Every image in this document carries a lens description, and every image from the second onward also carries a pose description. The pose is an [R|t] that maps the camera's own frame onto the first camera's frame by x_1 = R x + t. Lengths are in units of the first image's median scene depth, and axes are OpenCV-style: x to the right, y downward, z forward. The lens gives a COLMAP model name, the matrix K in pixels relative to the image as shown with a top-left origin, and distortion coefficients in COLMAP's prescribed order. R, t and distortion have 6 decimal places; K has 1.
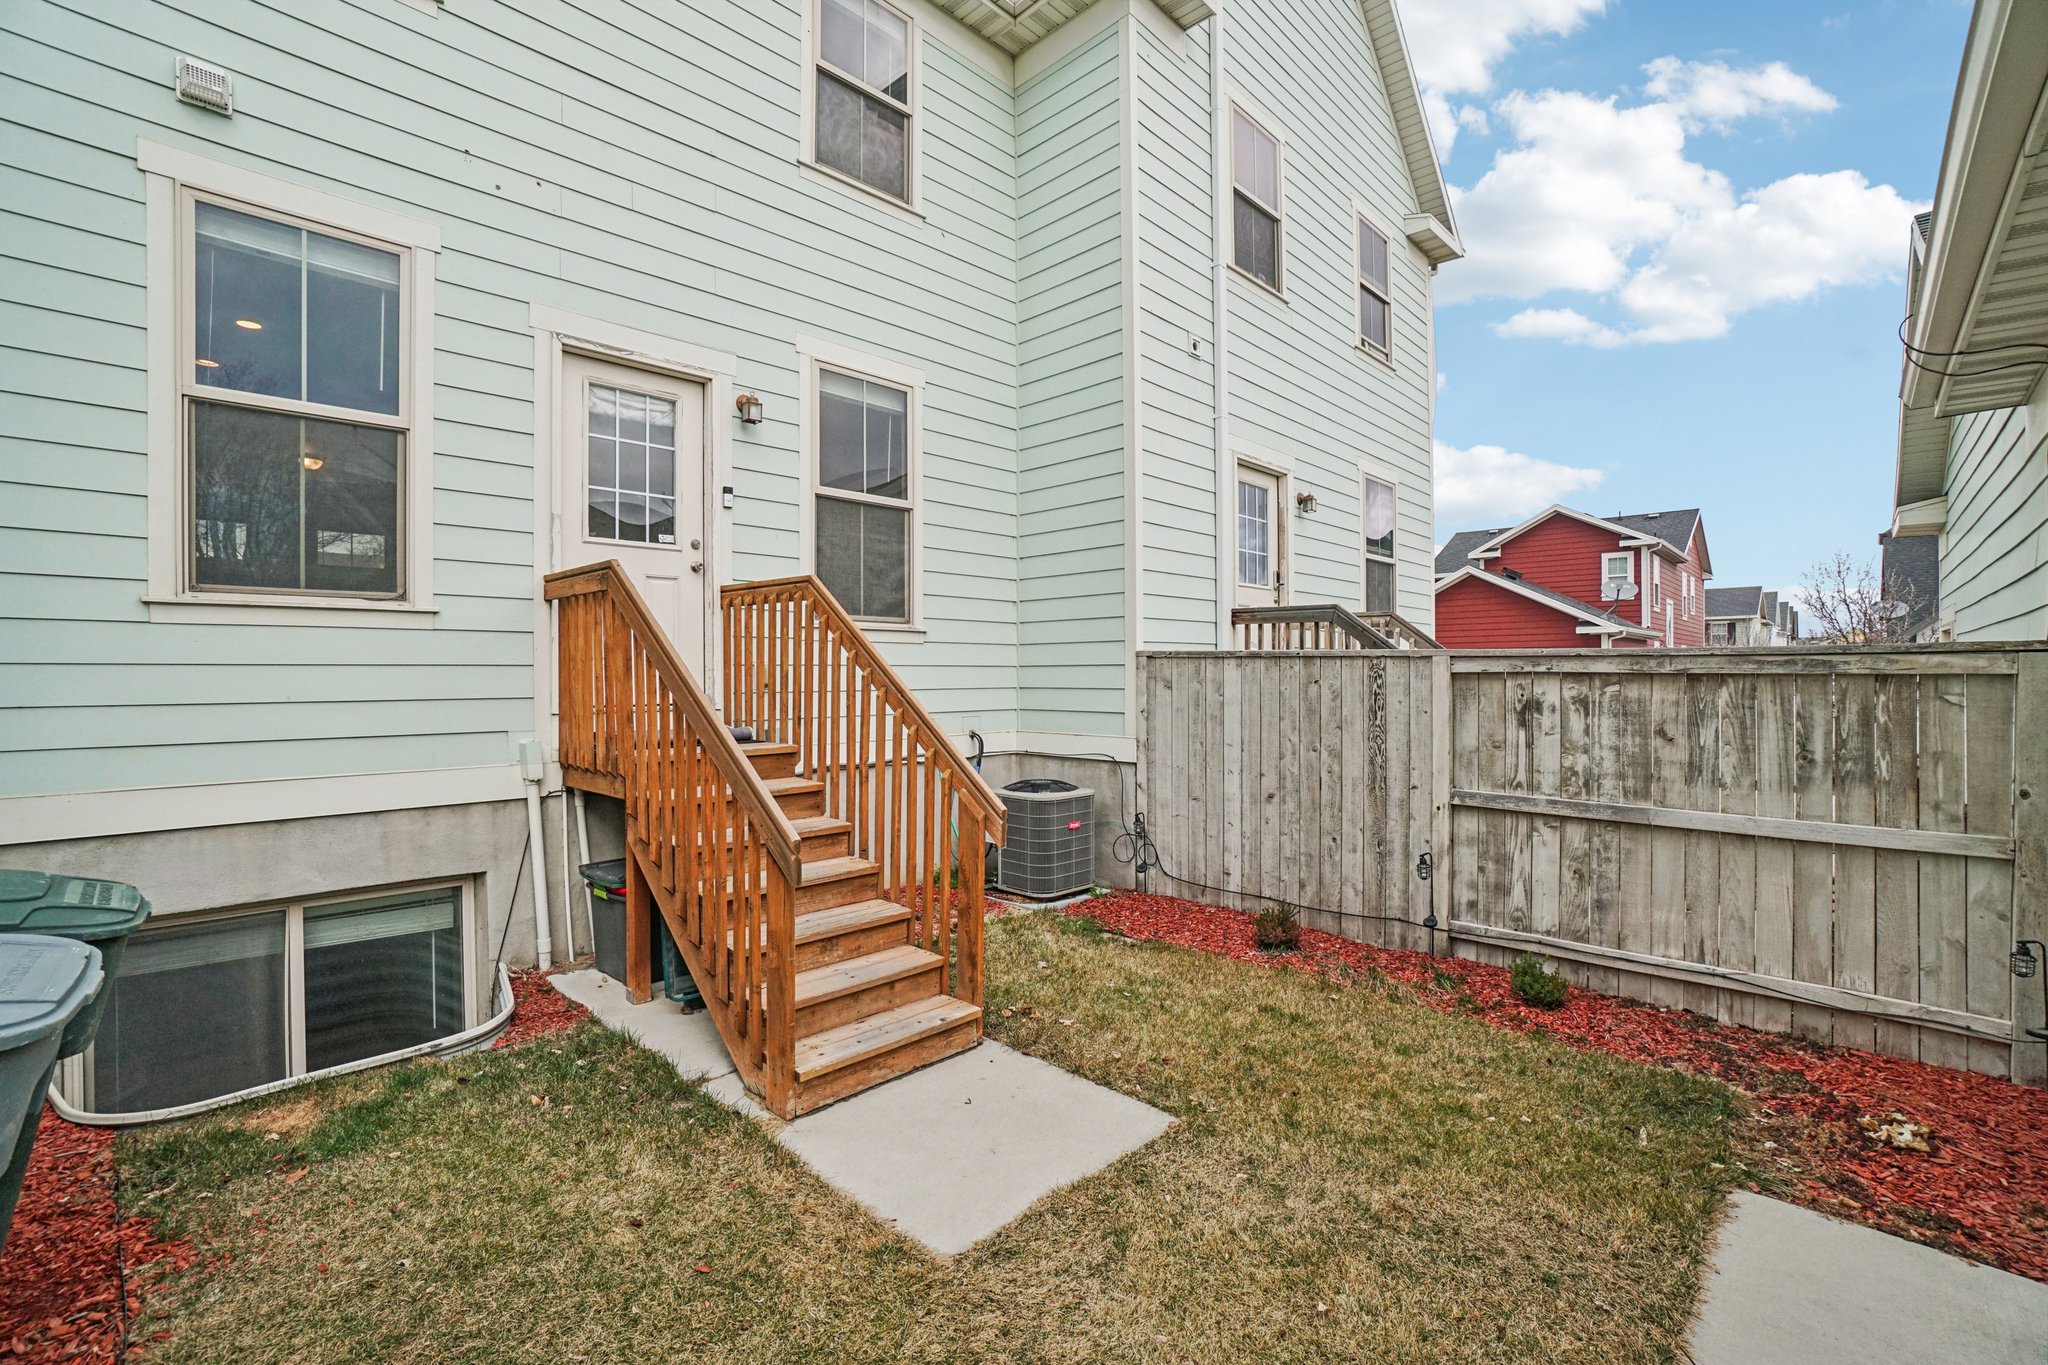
lens RADIAL K [[884.6, 0, 1022.7], [0, 884.6, 679.8], [0, 0, 1]] dist [-0.021985, 0.000411]
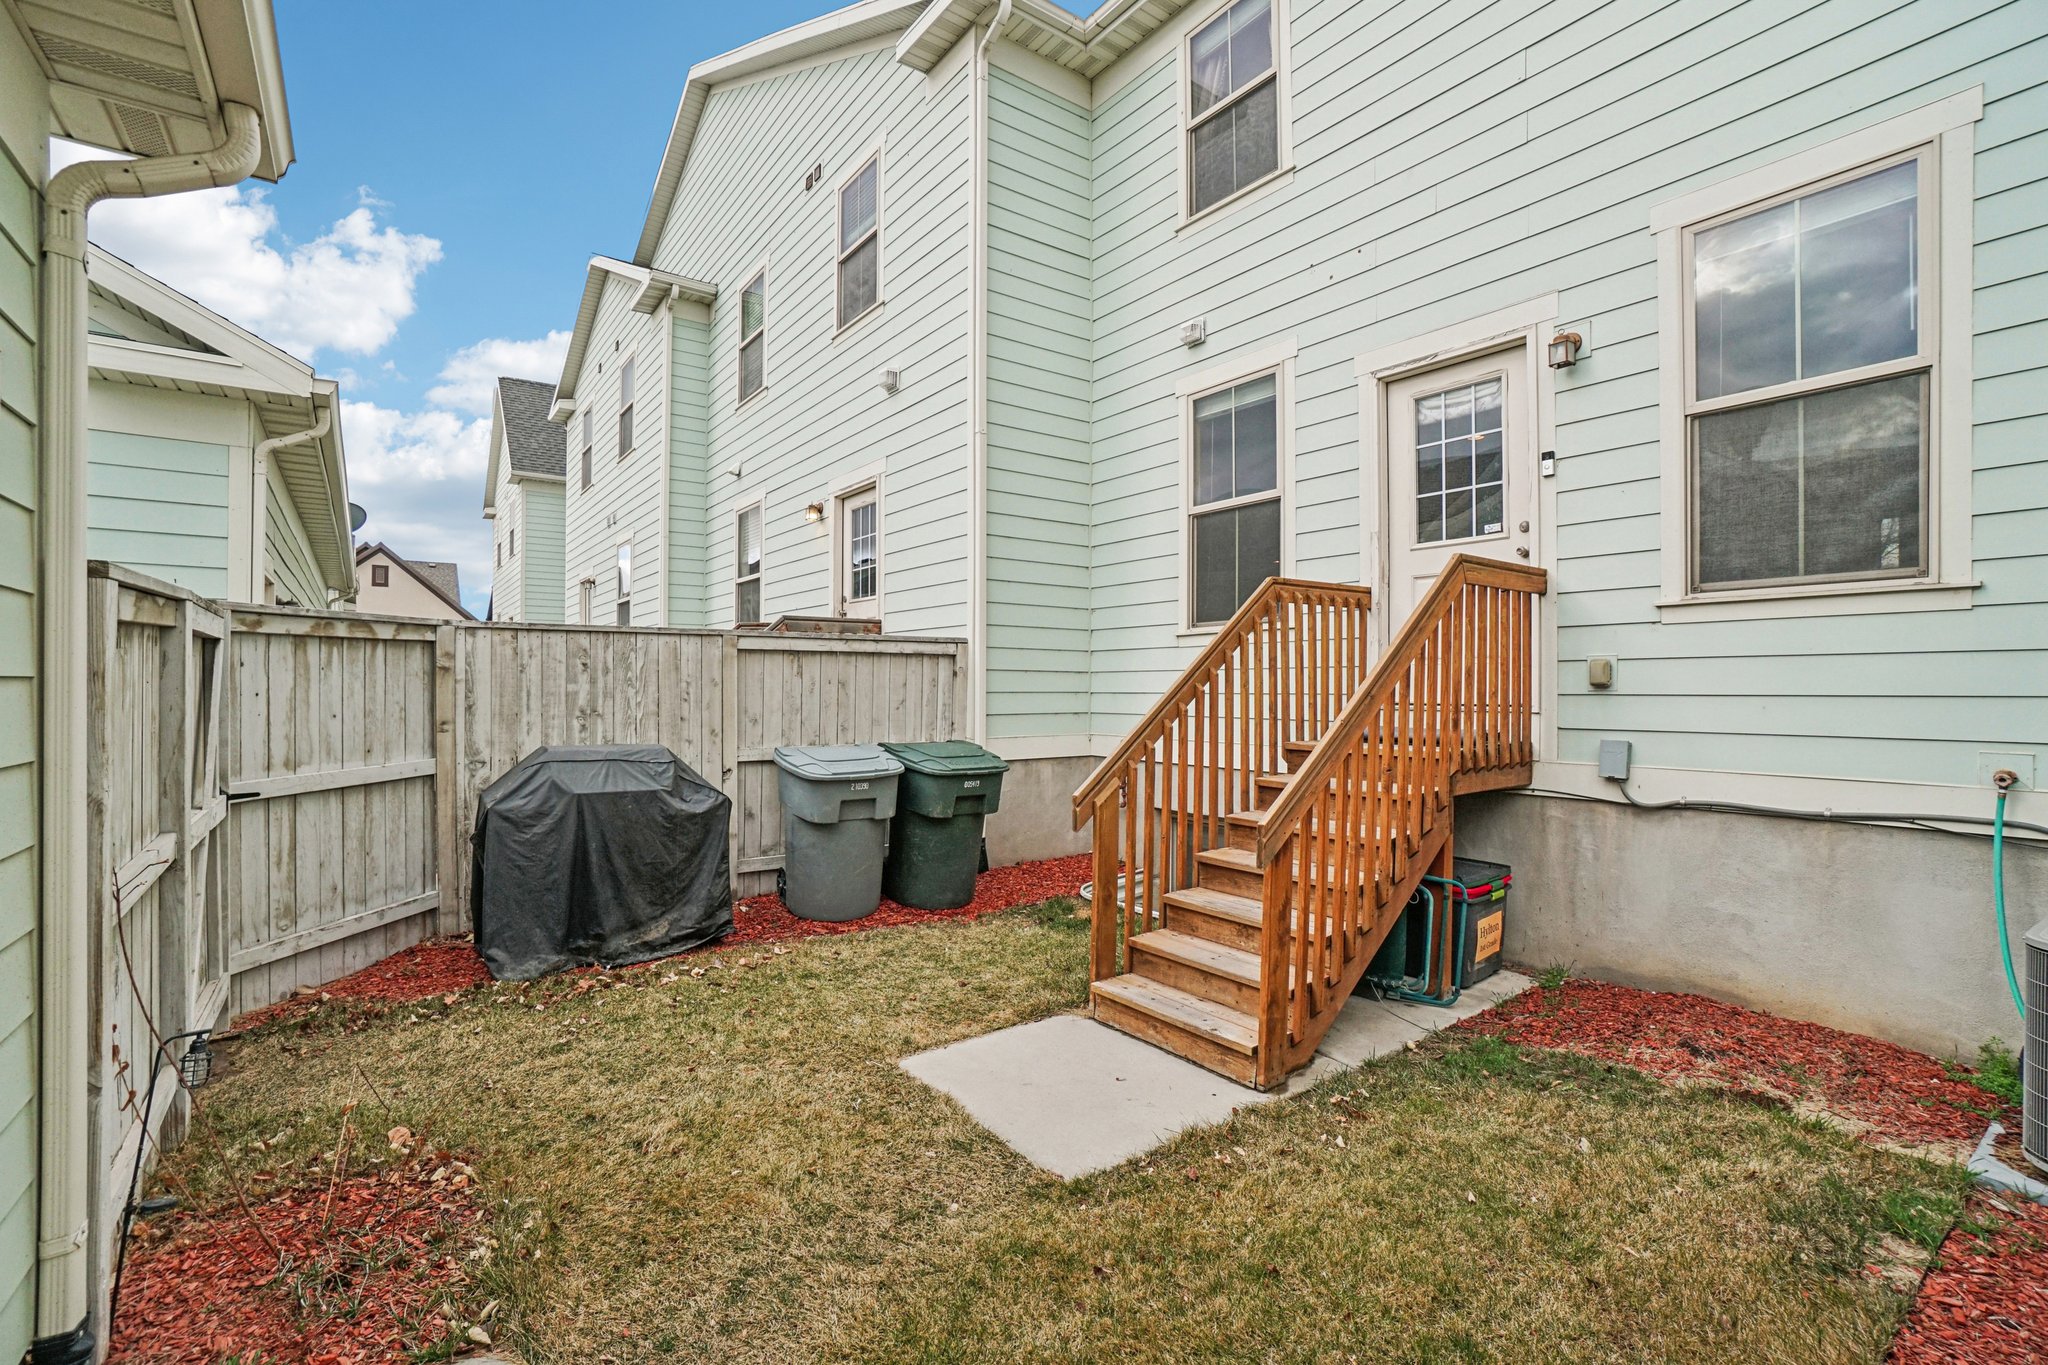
lens RADIAL K [[934.7, 0, 1024.0], [0, 934.7, 678.3], [0, 0, 1]] dist [0.001106, 0.000934]
pose [[-0.151464, 0.007598, -0.988434, 0.824526], [0.003896, 0.999967, 0.007089, -0.010360], [0.988455, -0.002777, -0.151489, 0.817586]]
